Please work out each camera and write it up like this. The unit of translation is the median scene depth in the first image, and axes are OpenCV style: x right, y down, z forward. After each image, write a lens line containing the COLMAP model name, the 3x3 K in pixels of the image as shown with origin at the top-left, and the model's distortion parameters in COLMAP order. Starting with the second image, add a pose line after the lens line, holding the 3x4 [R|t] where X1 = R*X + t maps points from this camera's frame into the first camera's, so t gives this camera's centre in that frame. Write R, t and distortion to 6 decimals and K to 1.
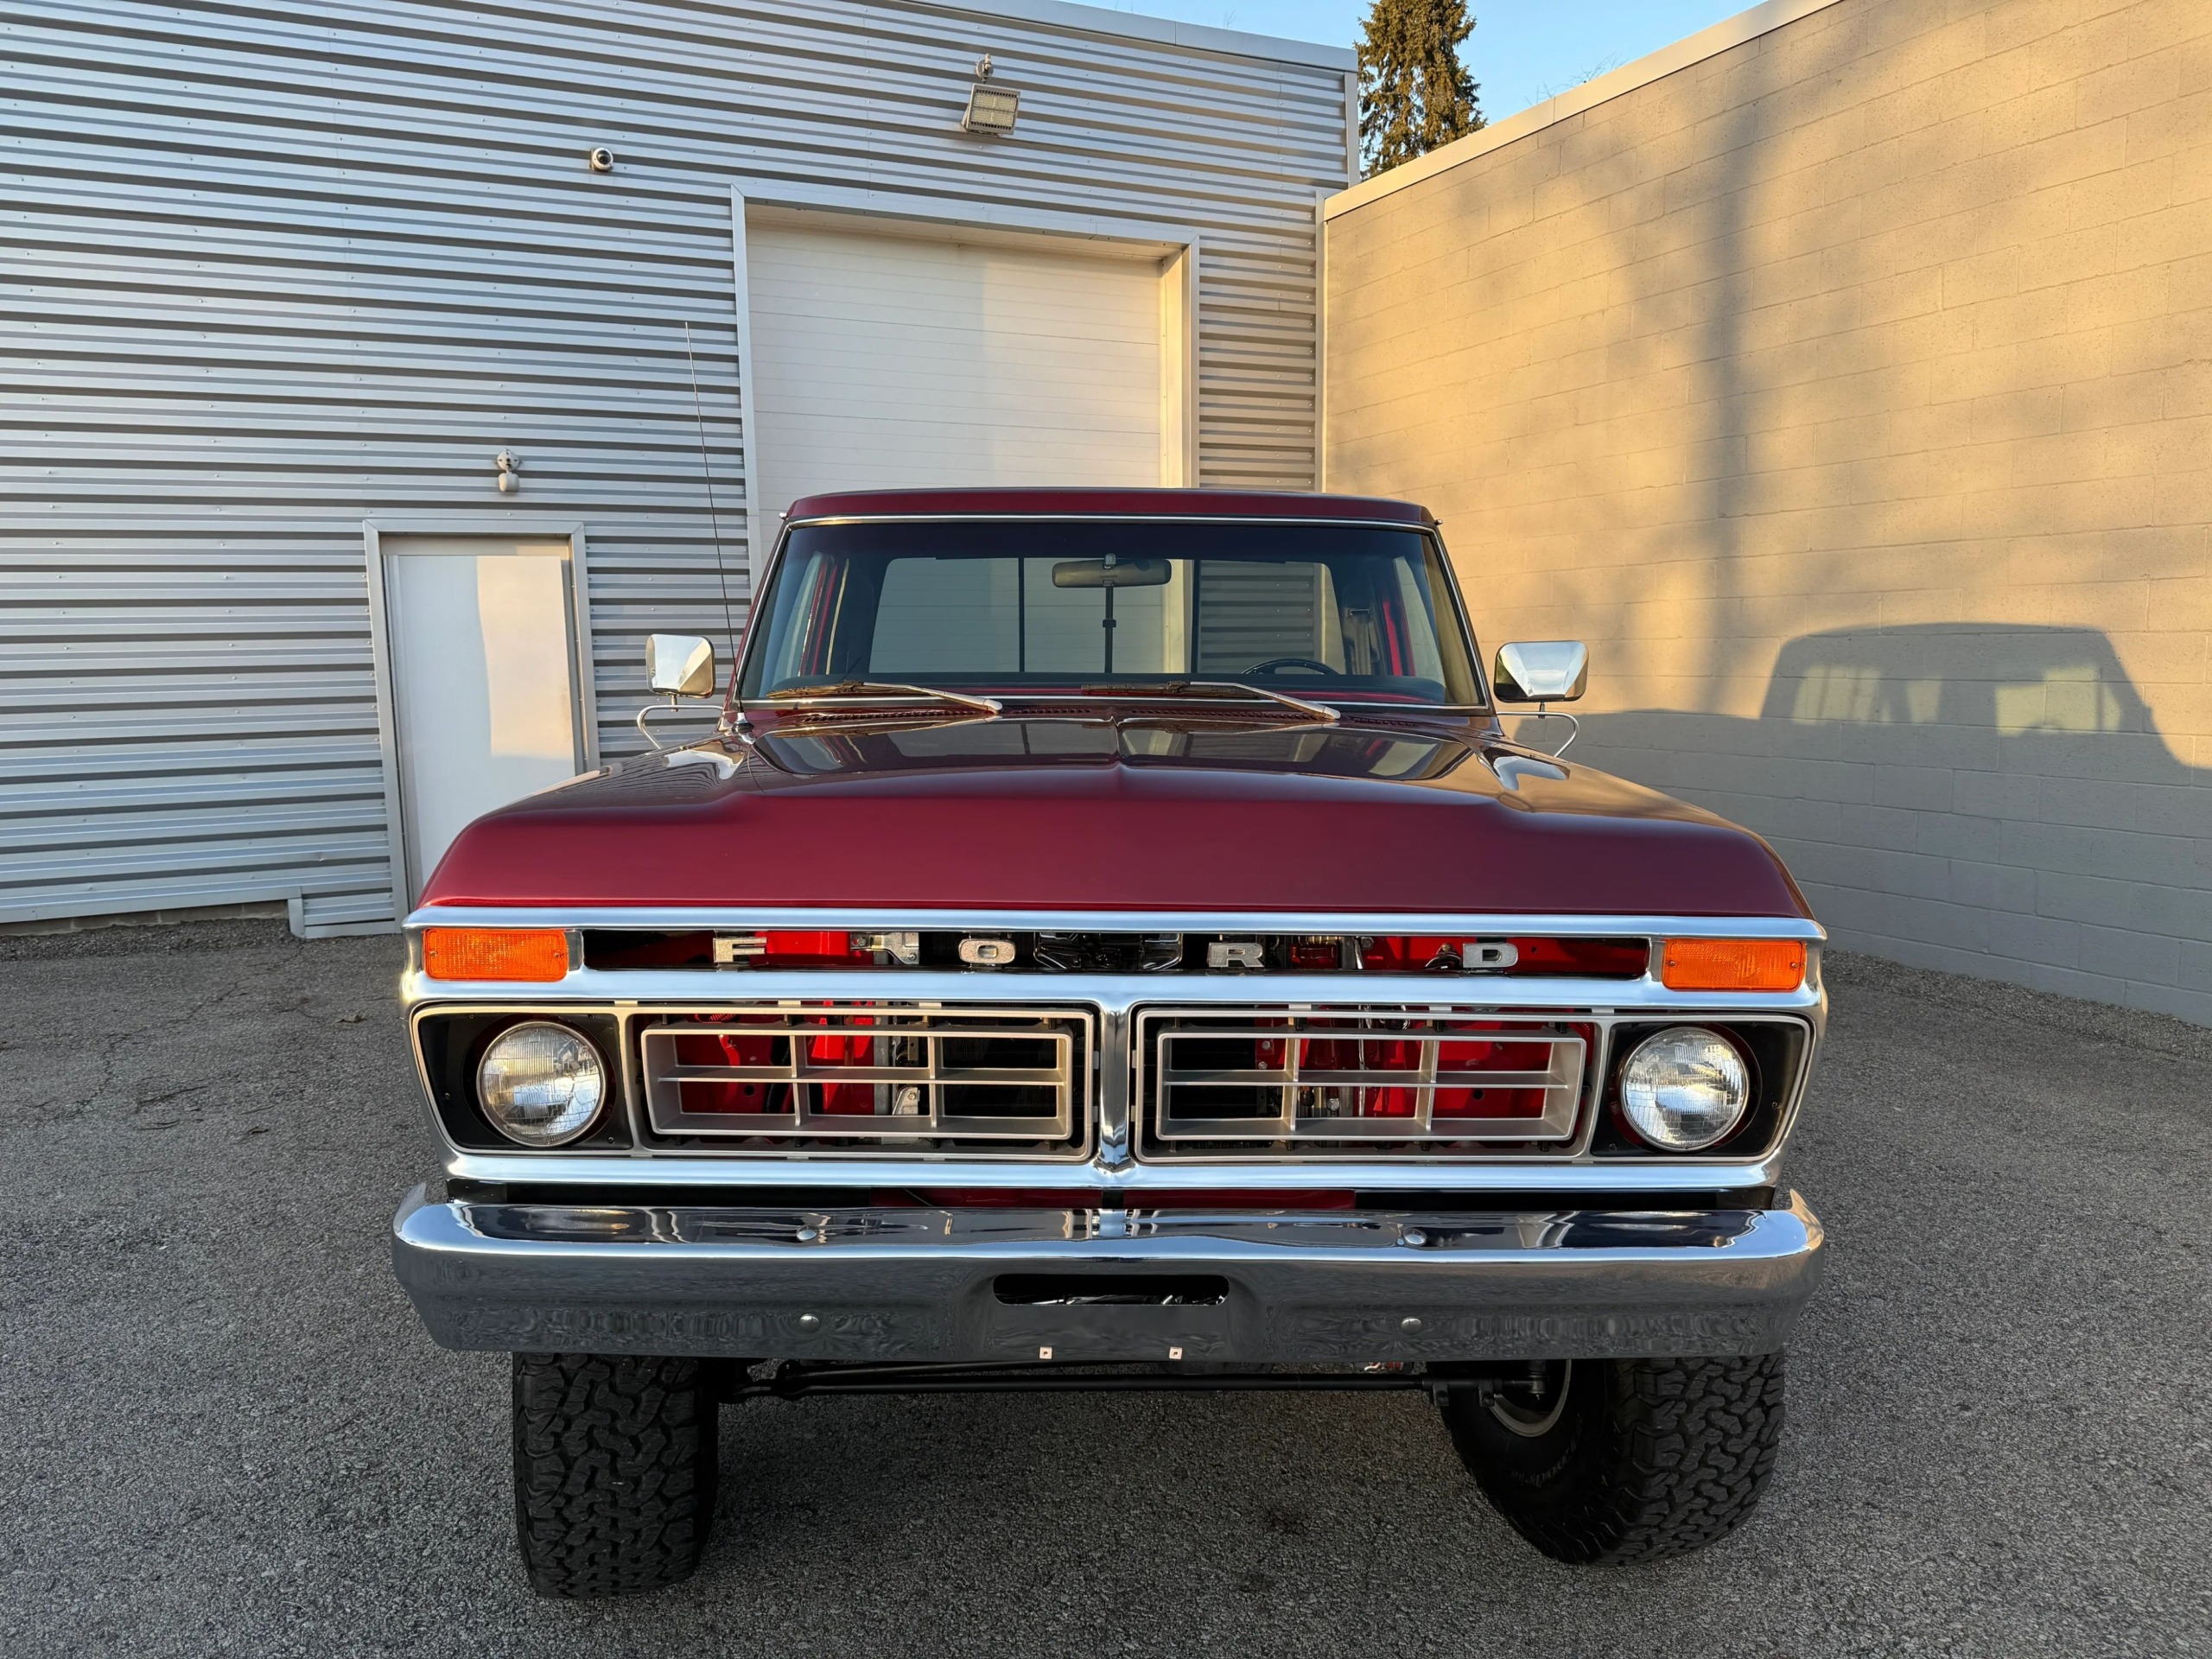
lens RADIAL K [[1555.8, 0, 1107.9], [0, 1555.8, 826.6], [0, 0, 1]] dist [0.056355, -0.072371]
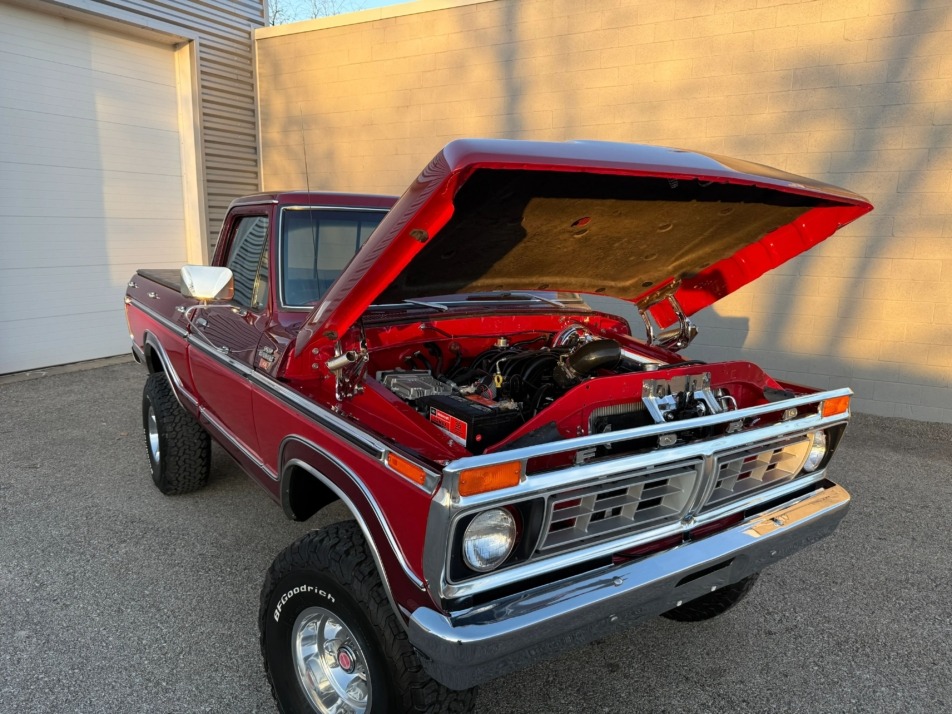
lens RADIAL K [[669.6, 0, 473.9], [0, 669.6, 351.6], [0, 0, 1]] dist [0.056355, -0.072371]
pose [[0.825417, -0.071228, 0.560012, -0.216411], [0.035955, 0.996627, 0.073766, -0.033200], [-0.563378, -0.040753, 0.825194, 0.088894]]
